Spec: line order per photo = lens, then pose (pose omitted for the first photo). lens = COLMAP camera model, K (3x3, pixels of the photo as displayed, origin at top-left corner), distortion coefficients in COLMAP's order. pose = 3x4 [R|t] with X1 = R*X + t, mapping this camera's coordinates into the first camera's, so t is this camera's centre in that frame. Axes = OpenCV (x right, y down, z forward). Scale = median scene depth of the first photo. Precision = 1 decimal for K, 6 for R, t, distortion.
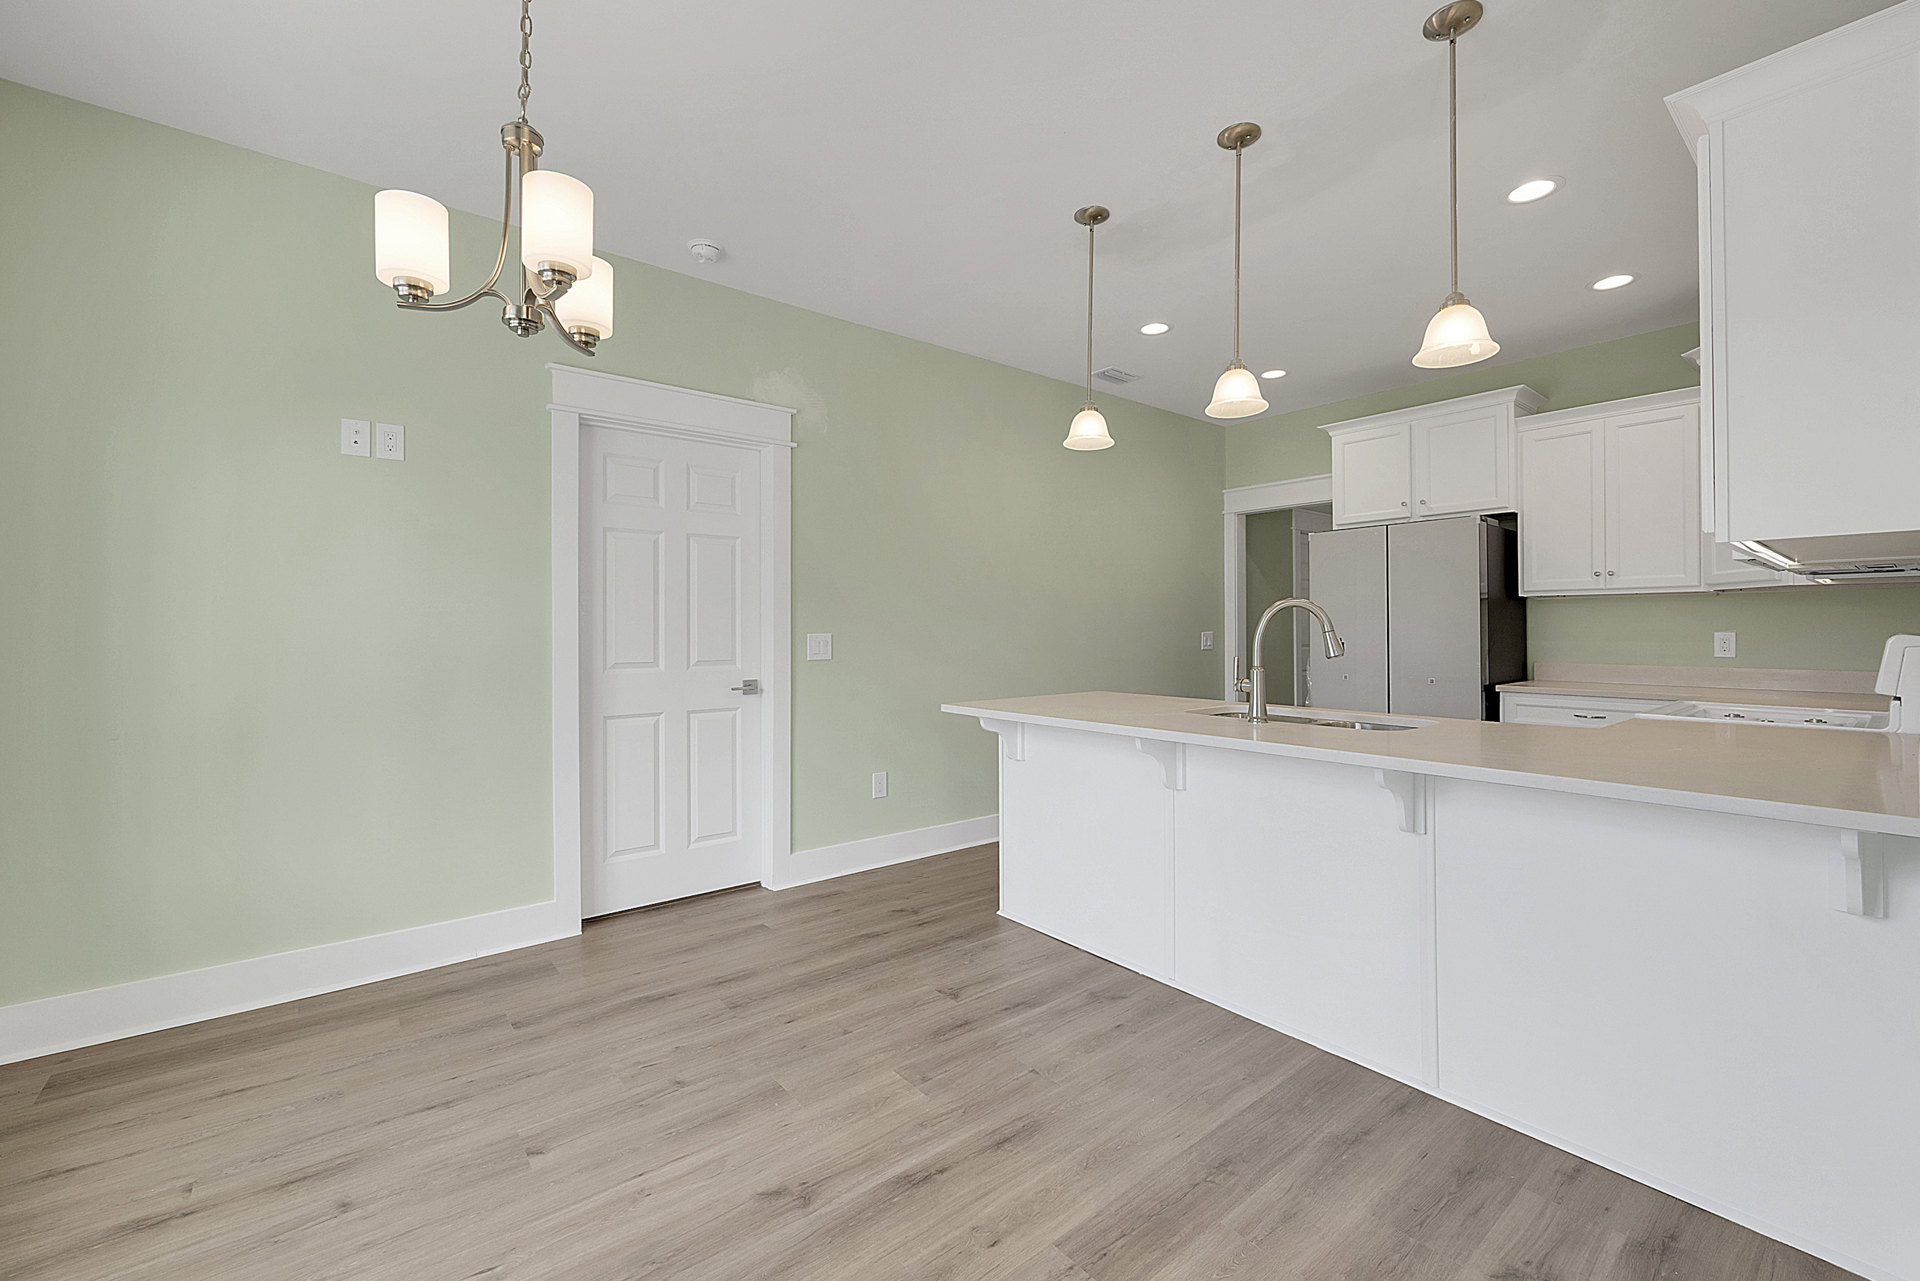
lens RADIAL K [[772.7, 0, 962.4], [0, 772.7, 630.1], [0, 0, 1]] dist [-0.000396, -0.000037]
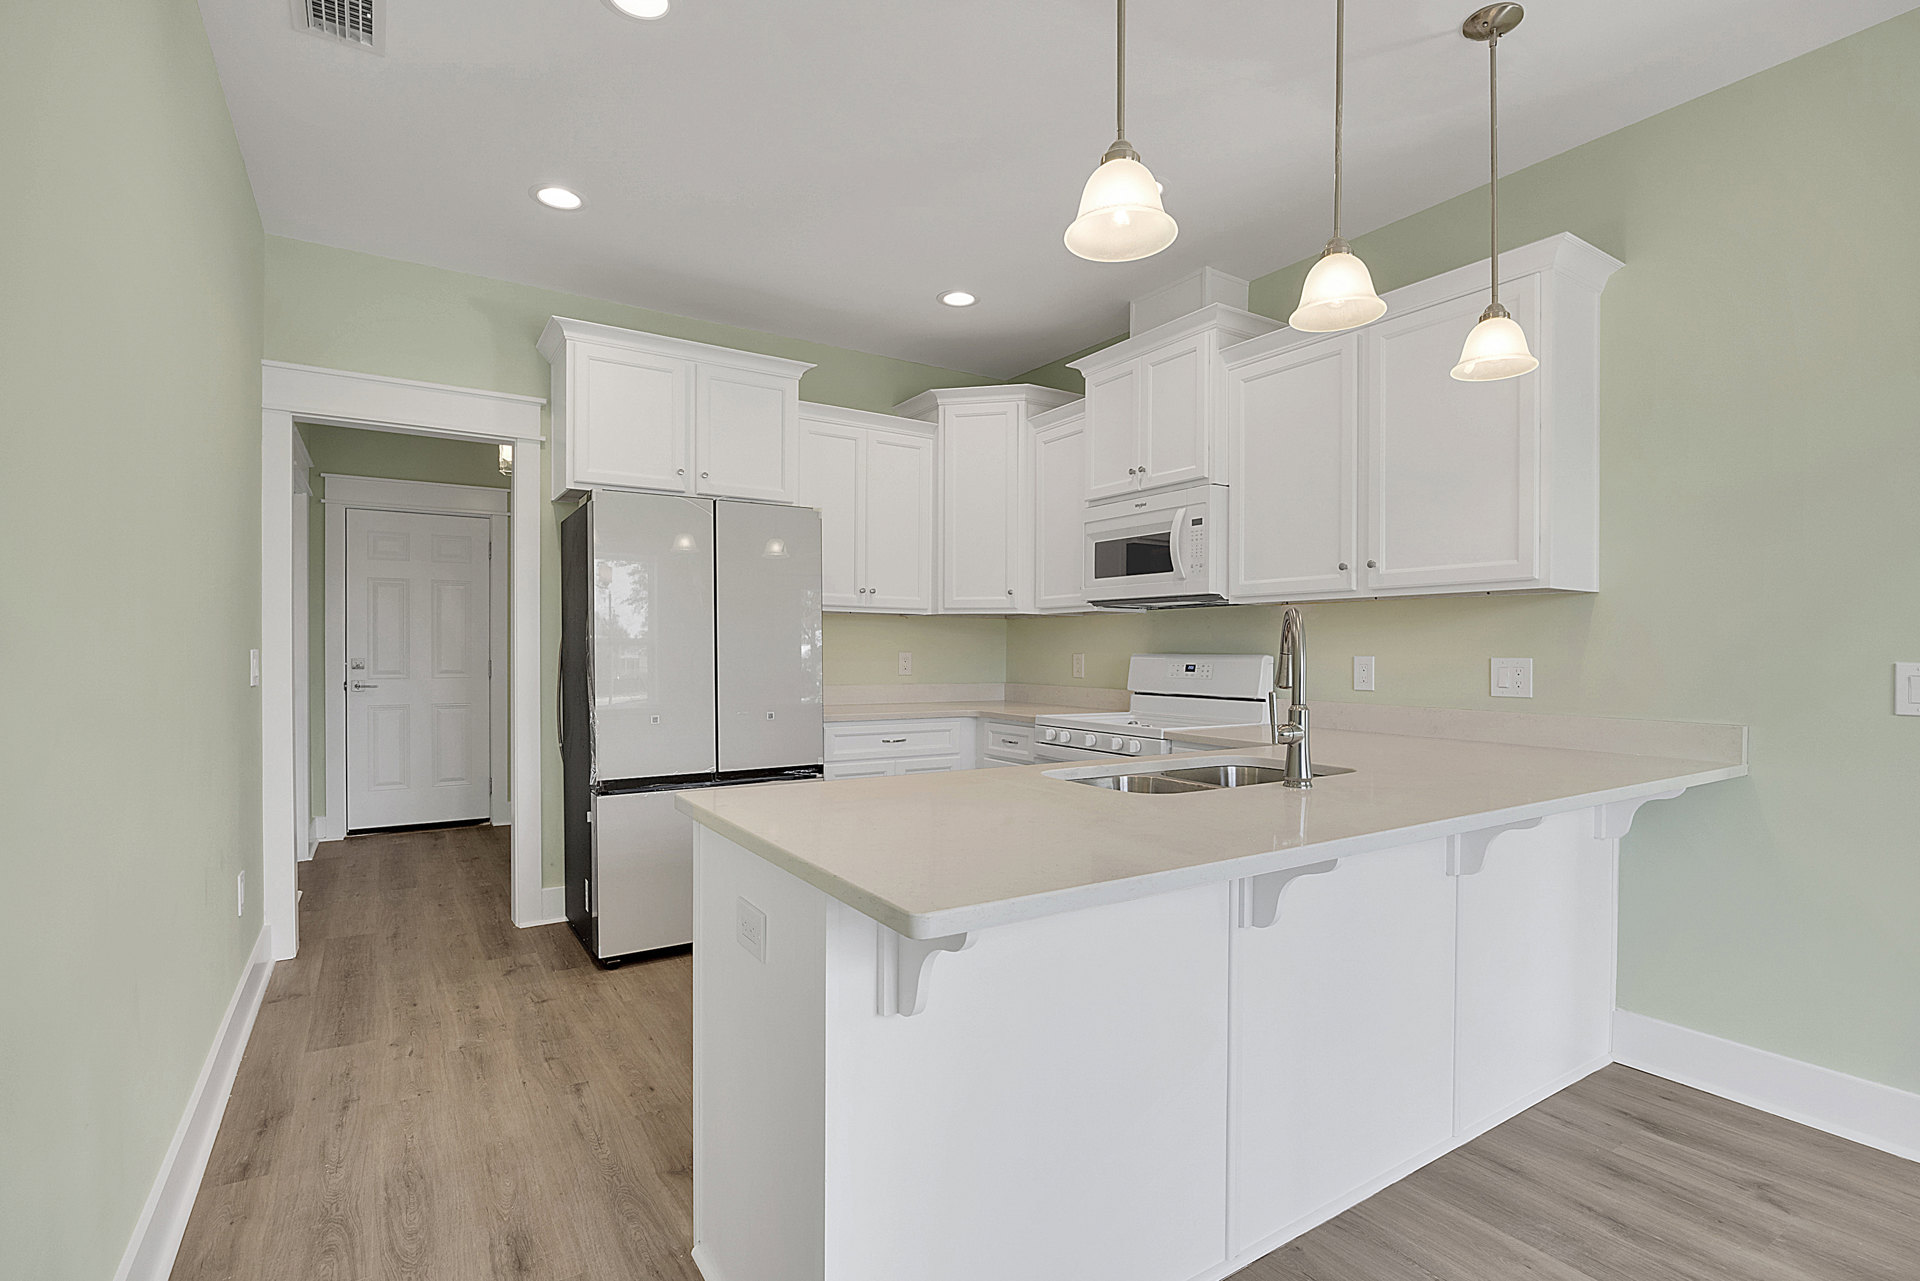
lens RADIAL K [[919.5, 0, 963.2], [0, 919.5, 649.8], [0, 0, 1]] dist [-0.000234, -0.000031]
pose [[0.093121, -0.006693, 0.995632, -0.306831], [-0.000830, 0.999977, 0.006800, -0.007907], [-0.995654, -0.001460, 0.093114, 0.807084]]
